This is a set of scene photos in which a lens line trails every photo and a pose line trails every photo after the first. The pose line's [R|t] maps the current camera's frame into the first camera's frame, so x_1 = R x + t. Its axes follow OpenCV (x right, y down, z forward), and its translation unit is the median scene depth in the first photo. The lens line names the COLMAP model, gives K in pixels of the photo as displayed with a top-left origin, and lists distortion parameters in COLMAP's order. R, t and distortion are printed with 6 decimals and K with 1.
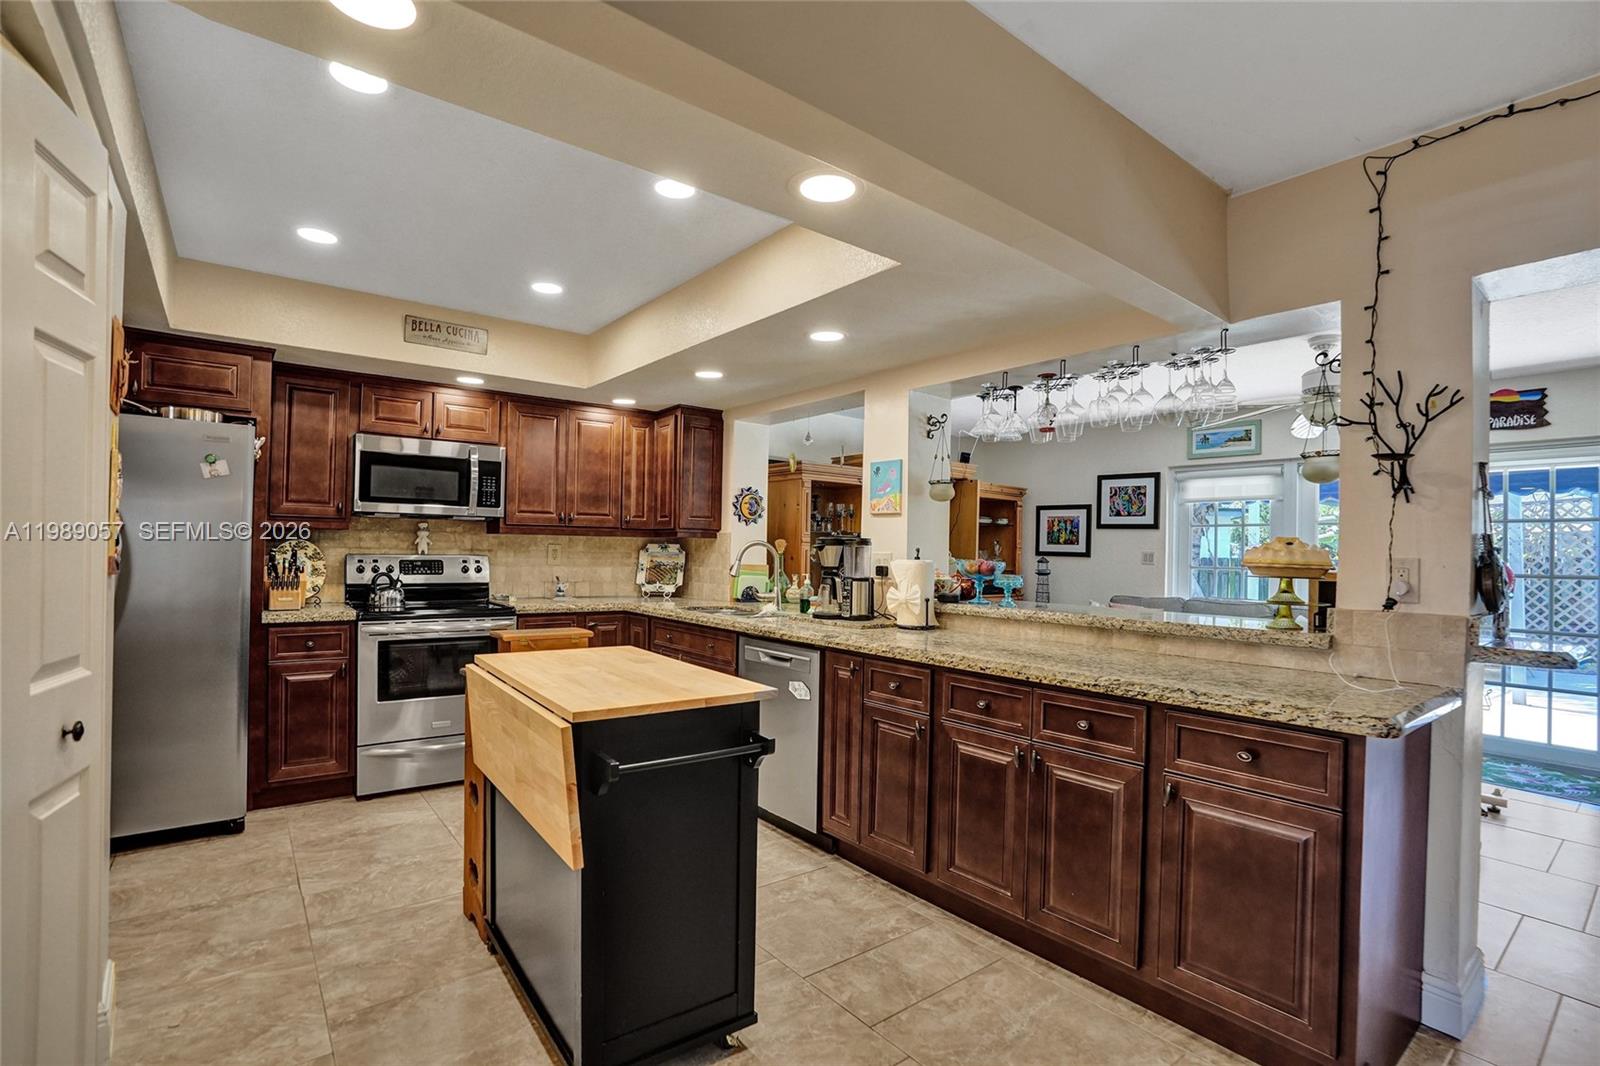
lens RADIAL K [[773.5, 0, 817.6], [0, 773.5, 540.1], [0, 0, 1]] dist [-0.047549, 0.025554]
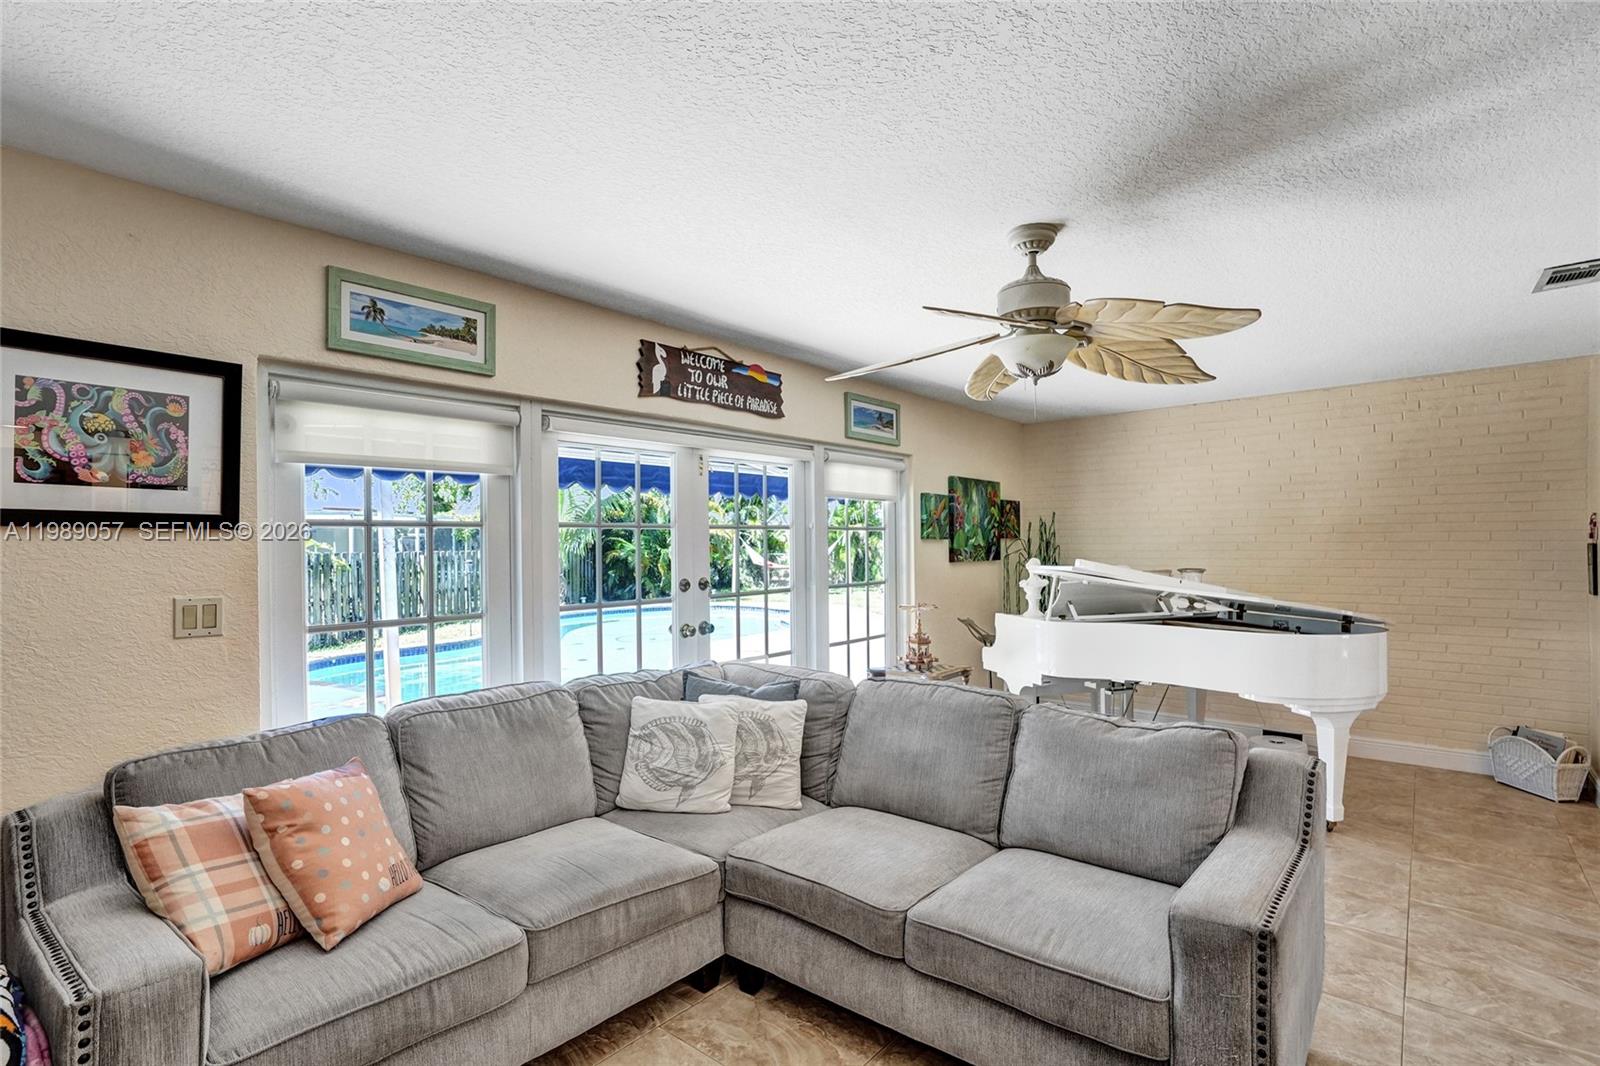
lens RADIAL K [[773.5, 0, 799.3], [0, 773.5, 541.0], [0, 0, 1]] dist [-0.047549, 0.025554]
pose [[-0.188580, -0.018361, 0.981886, 0.087767], [-0.009949, 0.999810, 0.016786, -0.024963], [-0.982007, -0.006603, -0.188727, 1.142361]]
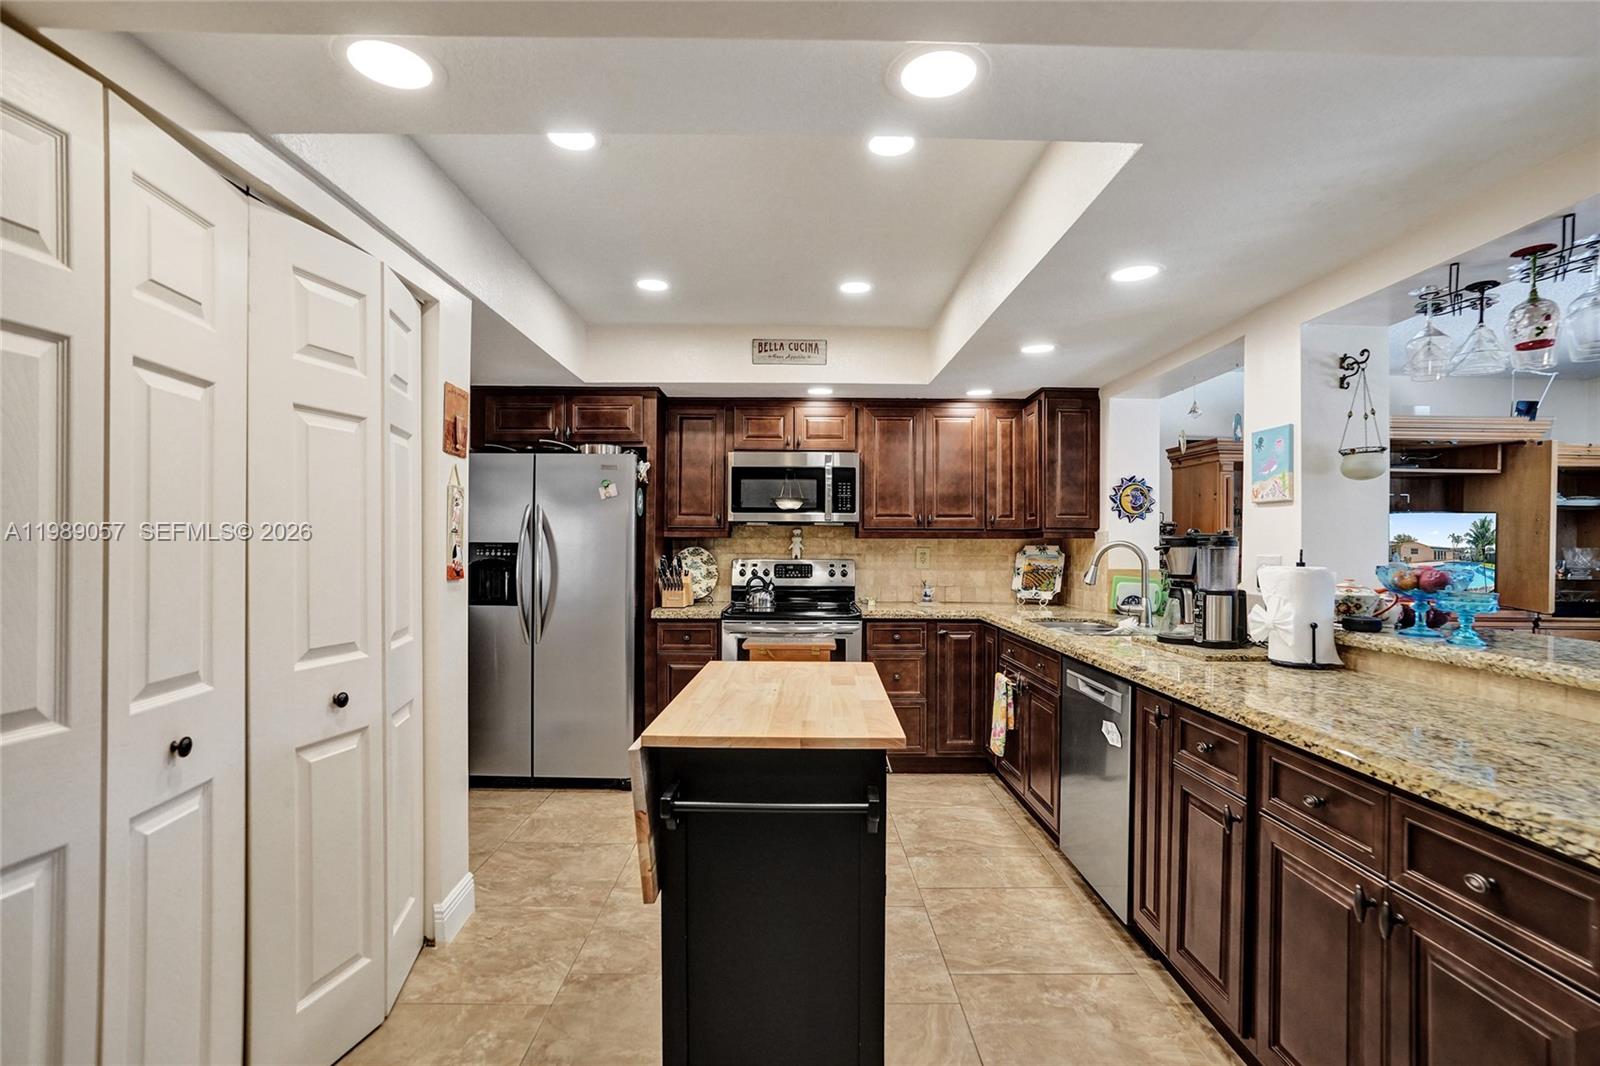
lens RADIAL K [[773.5, 0, 793.6], [0, 773.5, 538.6], [0, 0, 1]] dist [-0.047549, 0.025554]
pose [[0.780634, -0.018120, -0.624726, 0.150875], [0.017543, 0.999821, -0.007079, -0.002100], [0.624742, -0.005434, 0.780812, 0.141477]]
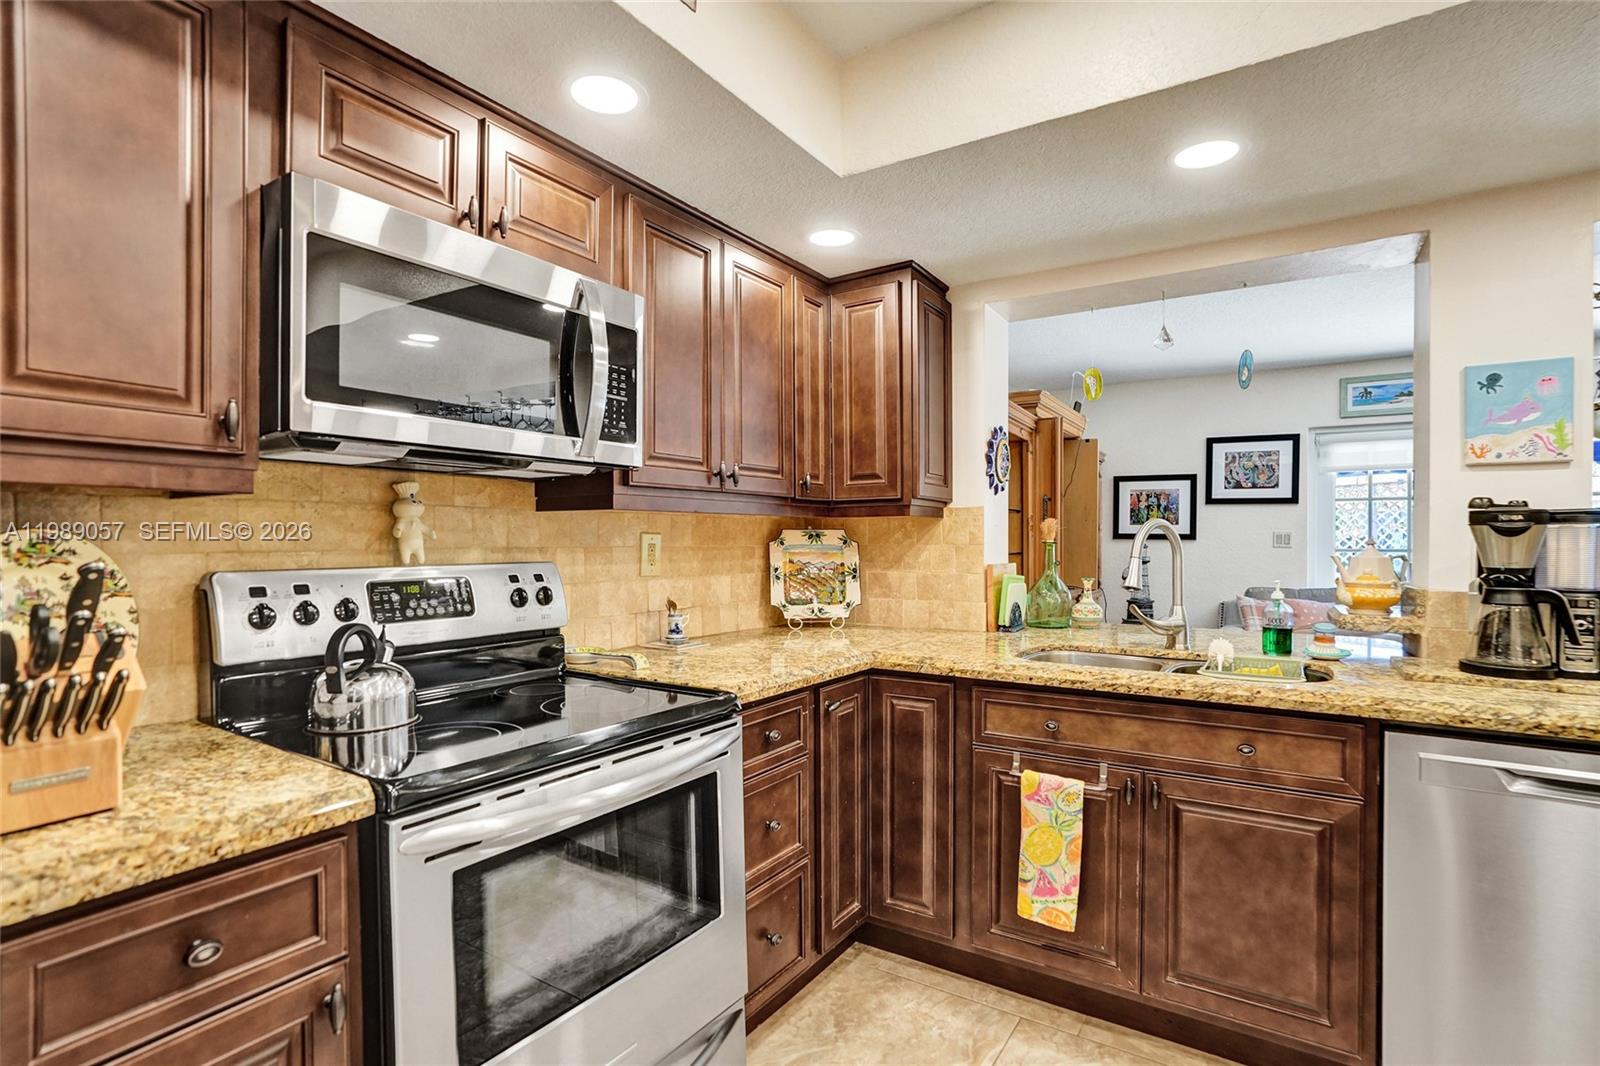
lens RADIAL K [[773.5, 0, 805.4], [0, 773.5, 542.2], [0, 0, 1]] dist [-0.047549, 0.025554]
pose [[0.952133, -0.019268, 0.305076, -0.421353], [0.012595, 0.999637, 0.023828, 0.000831], [-0.305425, -0.018845, 0.952030, 0.544487]]
